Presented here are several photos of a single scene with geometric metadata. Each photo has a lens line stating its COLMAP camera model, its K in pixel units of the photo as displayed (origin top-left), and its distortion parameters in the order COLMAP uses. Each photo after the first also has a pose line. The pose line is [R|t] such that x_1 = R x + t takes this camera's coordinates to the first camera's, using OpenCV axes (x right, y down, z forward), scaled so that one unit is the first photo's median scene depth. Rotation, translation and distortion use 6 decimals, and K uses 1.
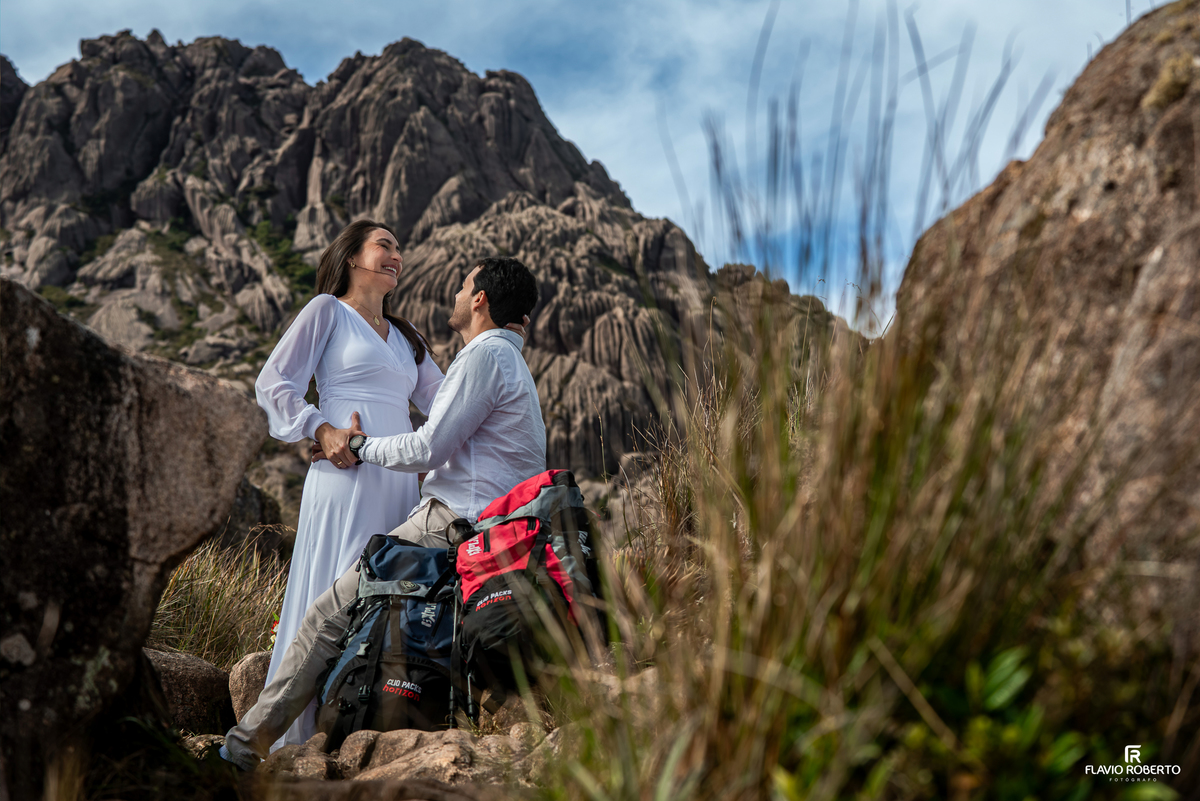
lens RADIAL K [[2577.5, 0, 600.0], [0, 2577.5, 400.5], [0, 0, 1]] dist [-0.025298, 0.199817]
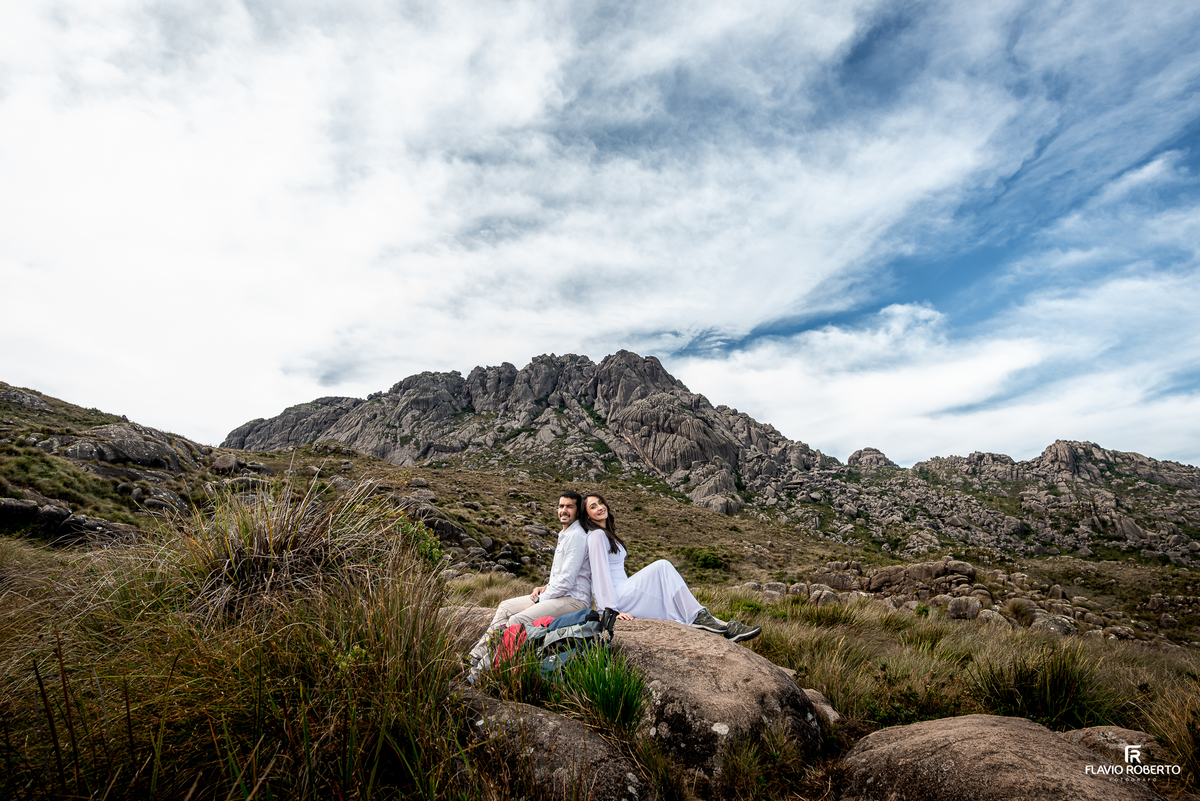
lens RADIAL K [[698.8, 0, 600.0], [0, 698.8, 400.5], [0, 0, 1]] dist [-0.007789, -0.001623]
pose [[0.990140, -0.076168, -0.117567, 0.002263], [0.066715, 0.994368, -0.082350, 0.007012], [0.123177, 0.073695, 0.989645, 0.055682]]
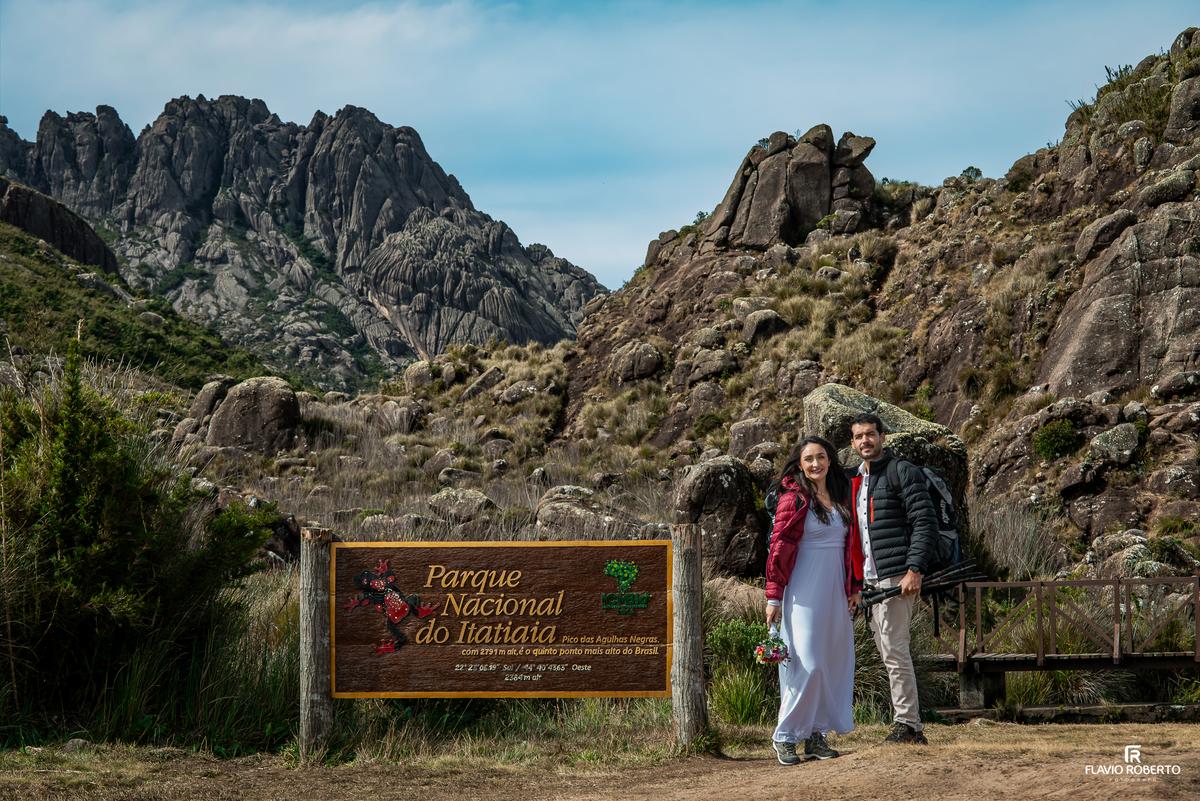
lens RADIAL K [[2406.9, 0, 600.0], [0, 2406.9, 400.5], [0, 0, 1]] dist [0.010212, -0.240104]
pose [[0.988785, 0.009771, 0.149024, -0.164253], [-0.024031, 0.995264, 0.094193, -0.109974], [-0.147398, -0.096717, 0.984337, -0.738458]]
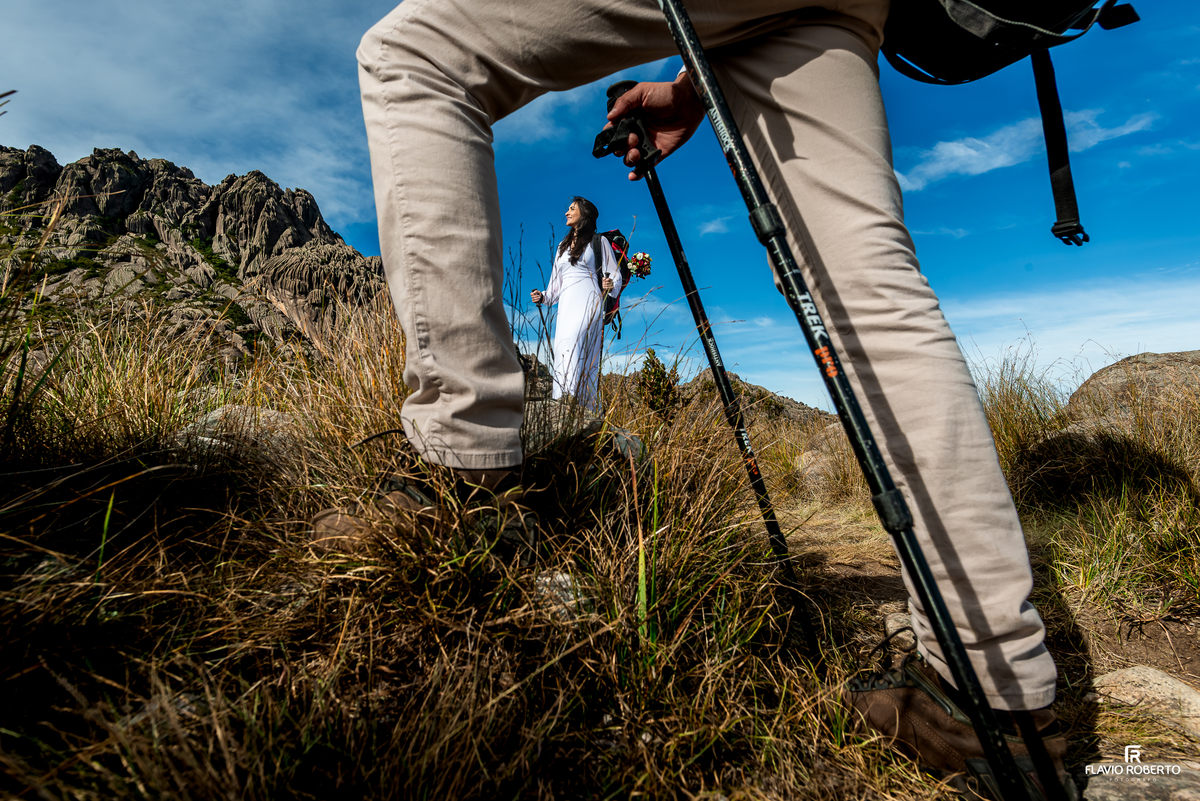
lens RADIAL K [[719.6, 0, 564.0], [0, 719.6, 378.3], [0, 0, 1]] dist [-0.002261, -0.001109]
pose [[0.912230, 0.027642, 0.408745, -0.091900], [-0.048365, 0.998010, 0.040447, 0.008412], [-0.406814, -0.056665, 0.911752, 0.313075]]
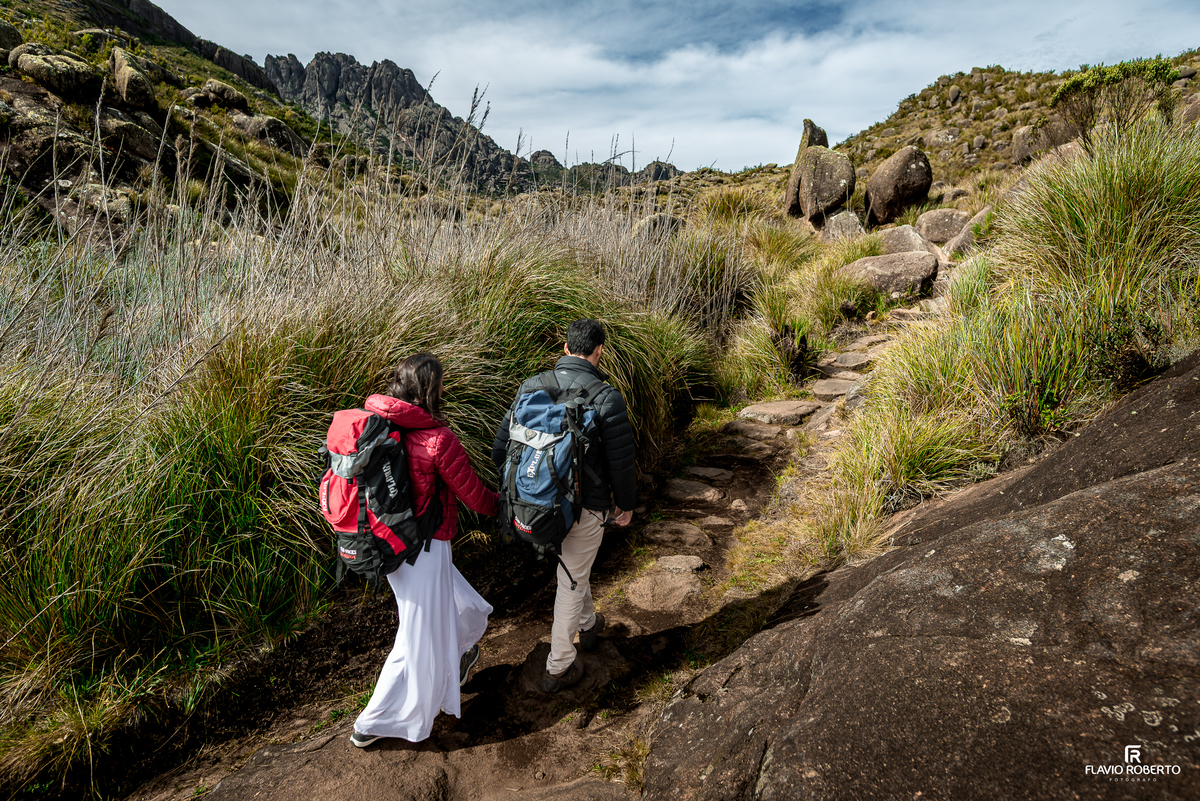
lens RADIAL K [[698.8, 0, 600.0], [0, 698.8, 400.5], [0, 0, 1]] dist [-0.007789, -0.001623]
pose [[0.947769, -0.058248, 0.313593, -0.156130], [-0.068778, 0.922732, 0.379256, -0.082063], [-0.311453, -0.381016, 0.870531, -0.551491]]
